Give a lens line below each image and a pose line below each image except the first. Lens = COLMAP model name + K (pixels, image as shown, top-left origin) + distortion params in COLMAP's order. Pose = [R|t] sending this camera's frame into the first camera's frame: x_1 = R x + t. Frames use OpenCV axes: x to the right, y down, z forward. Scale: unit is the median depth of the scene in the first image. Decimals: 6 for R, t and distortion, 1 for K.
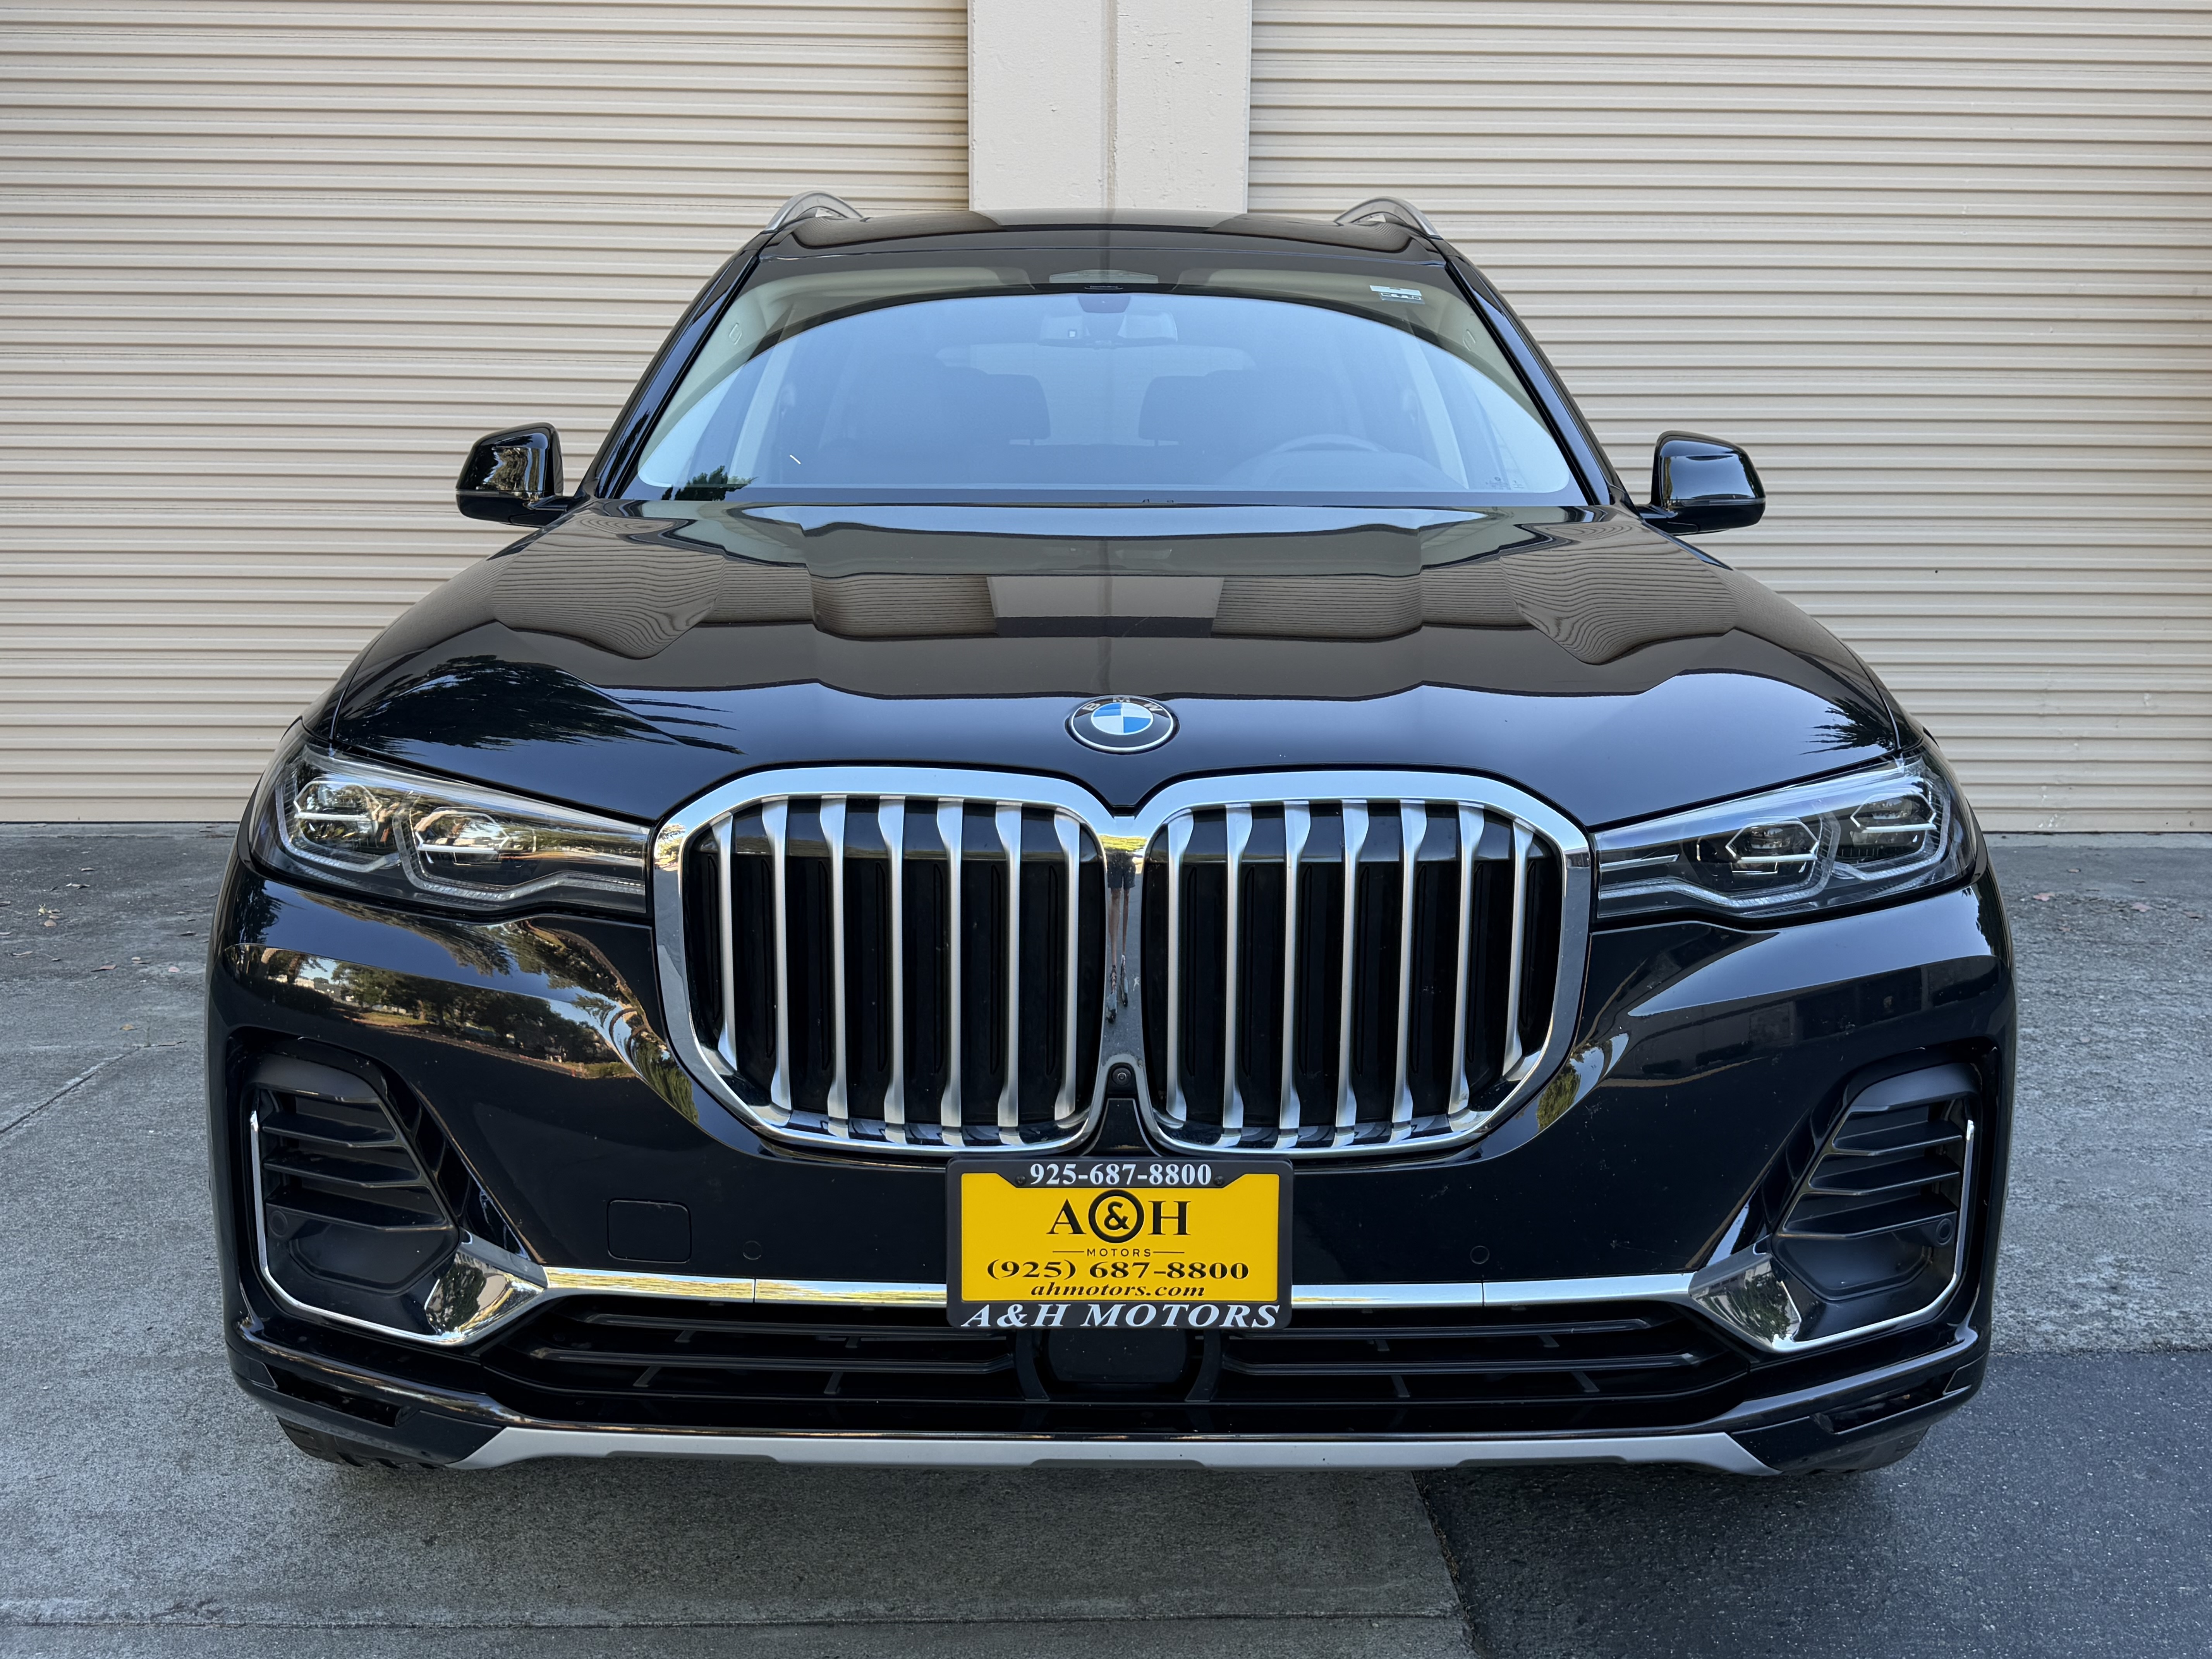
lens RADIAL K [[2235.2, 0, 1107.5], [0, 2235.2, 828.7], [0, 0, 1]] dist [0.011864, -0.009313]
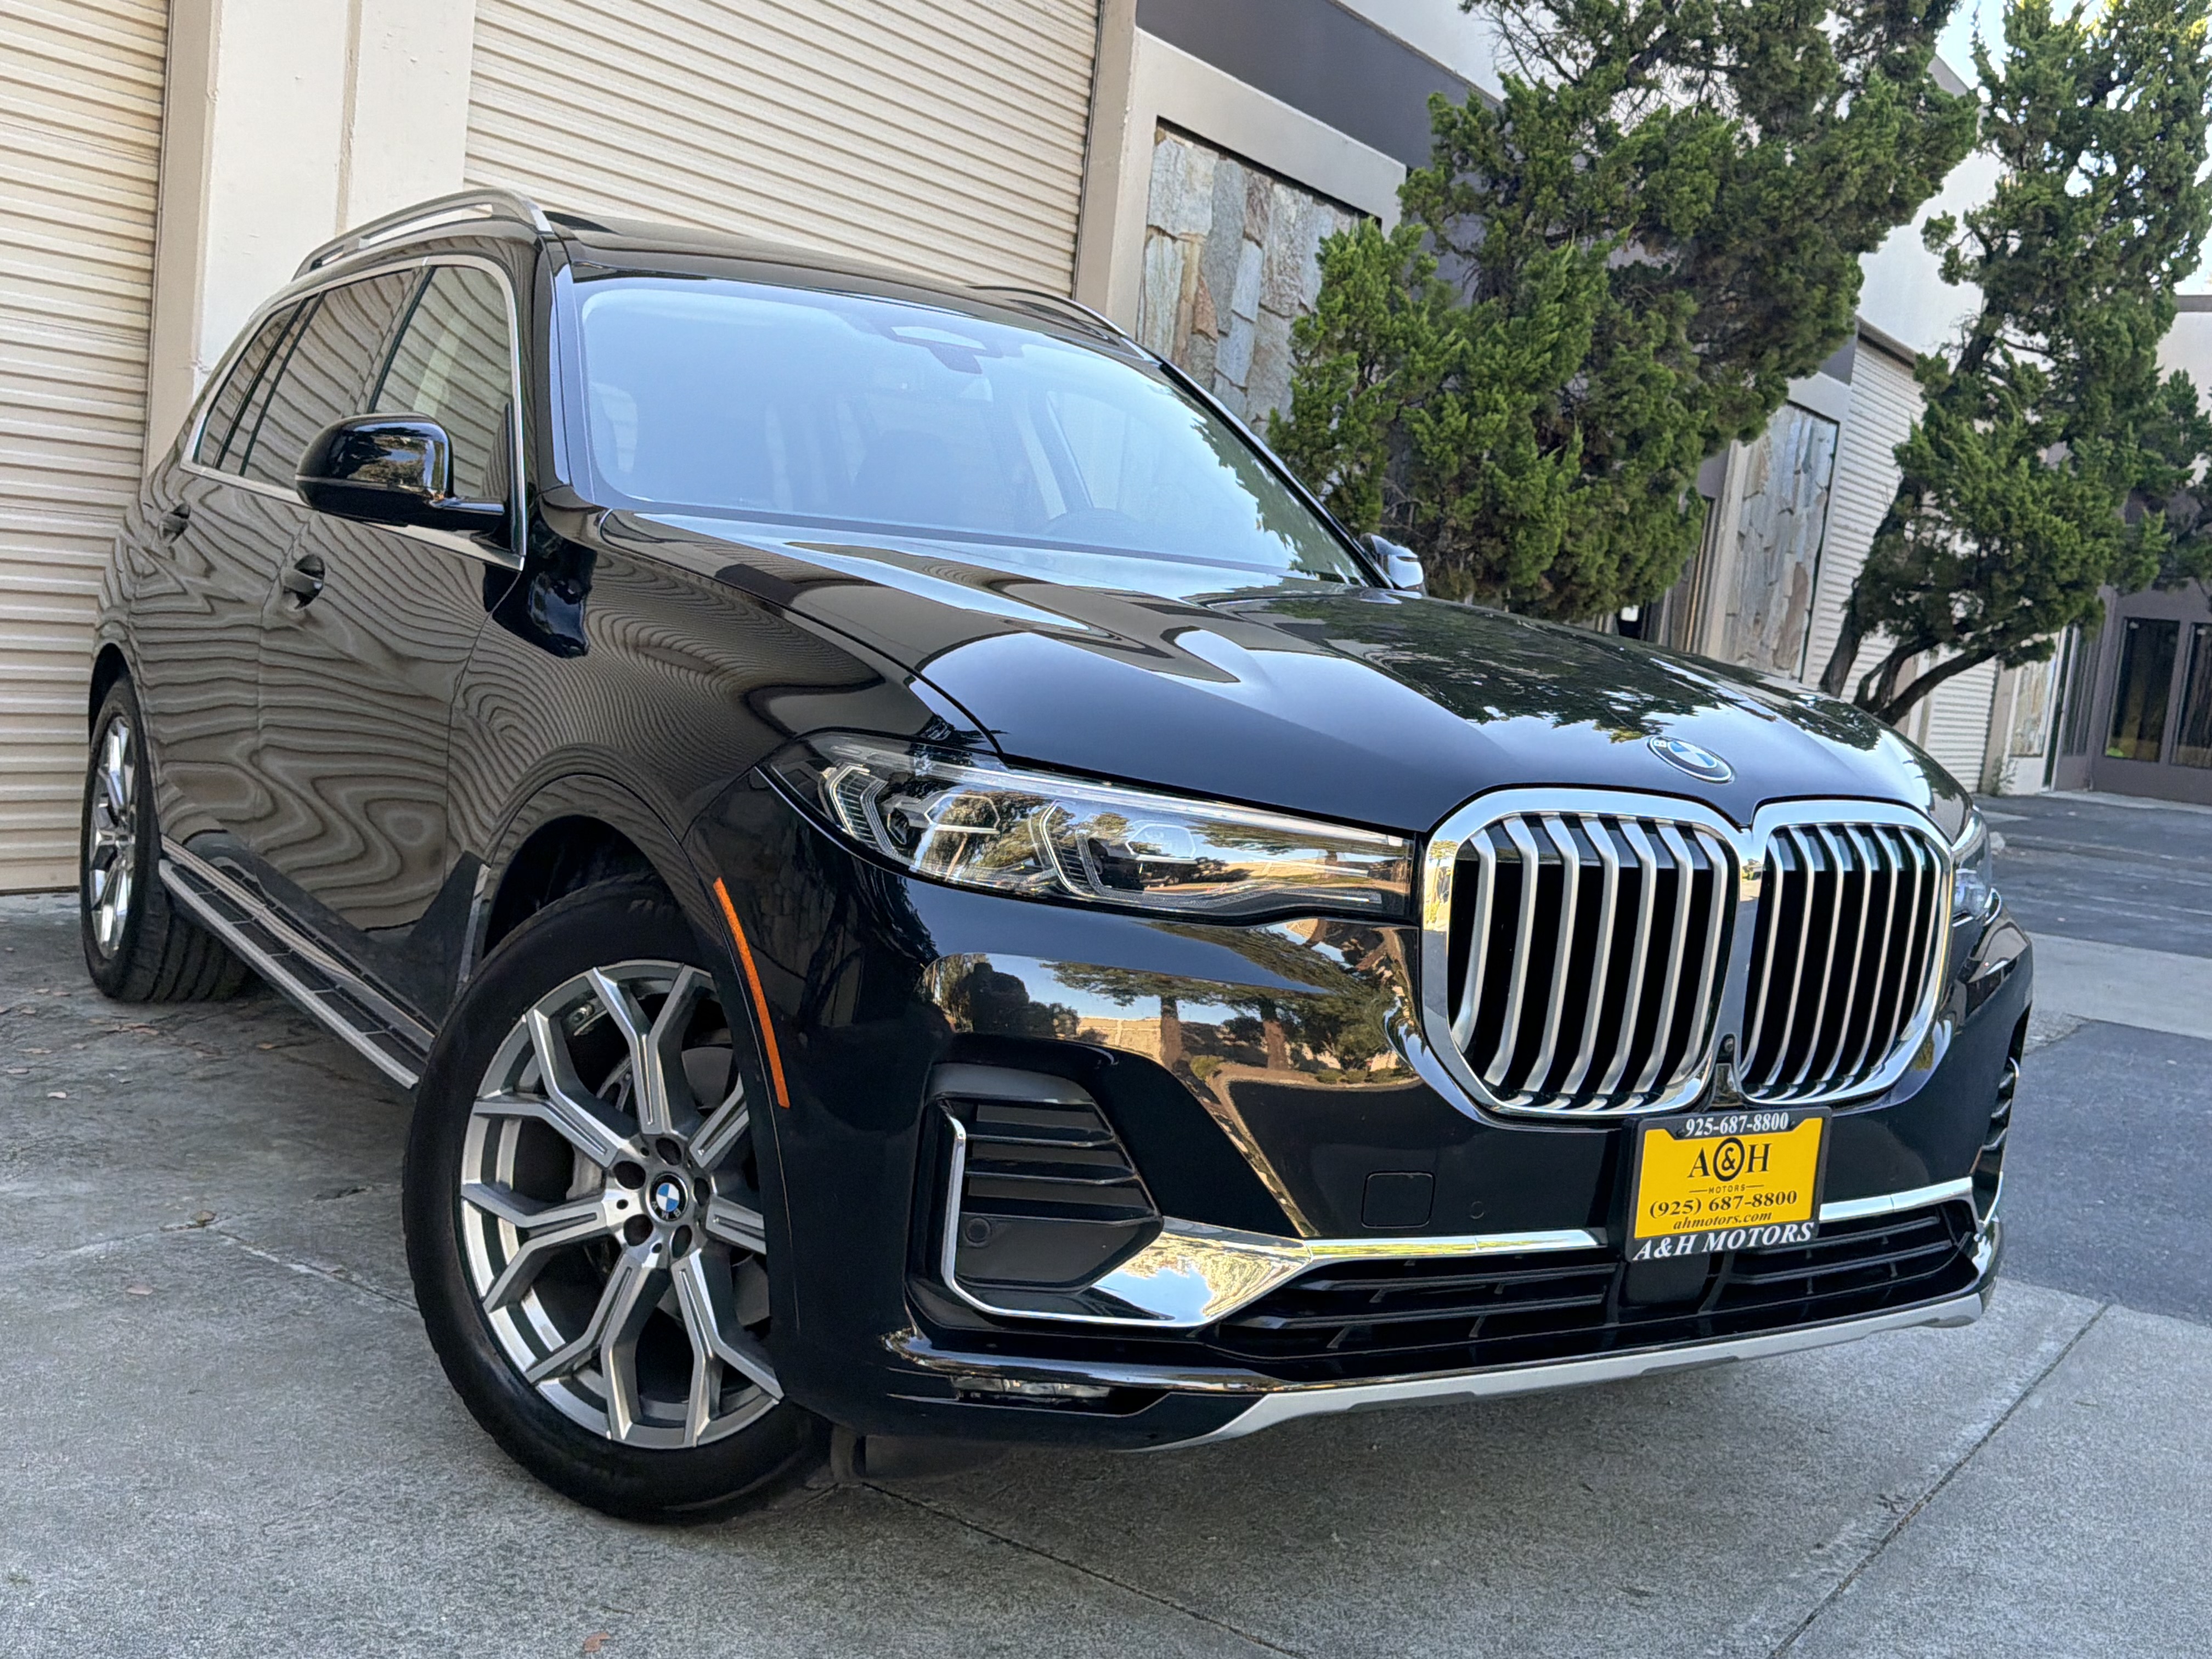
lens RADIAL K [[2235.2, 0, 1107.5], [0, 2235.2, 828.7], [0, 0, 1]] dist [0.011864, -0.009313]
pose [[0.852194, 0.014407, 0.523027, -0.929516], [-0.006579, 0.999837, -0.016822, 0.014682], [-0.523184, 0.010895, 0.852150, 0.128253]]
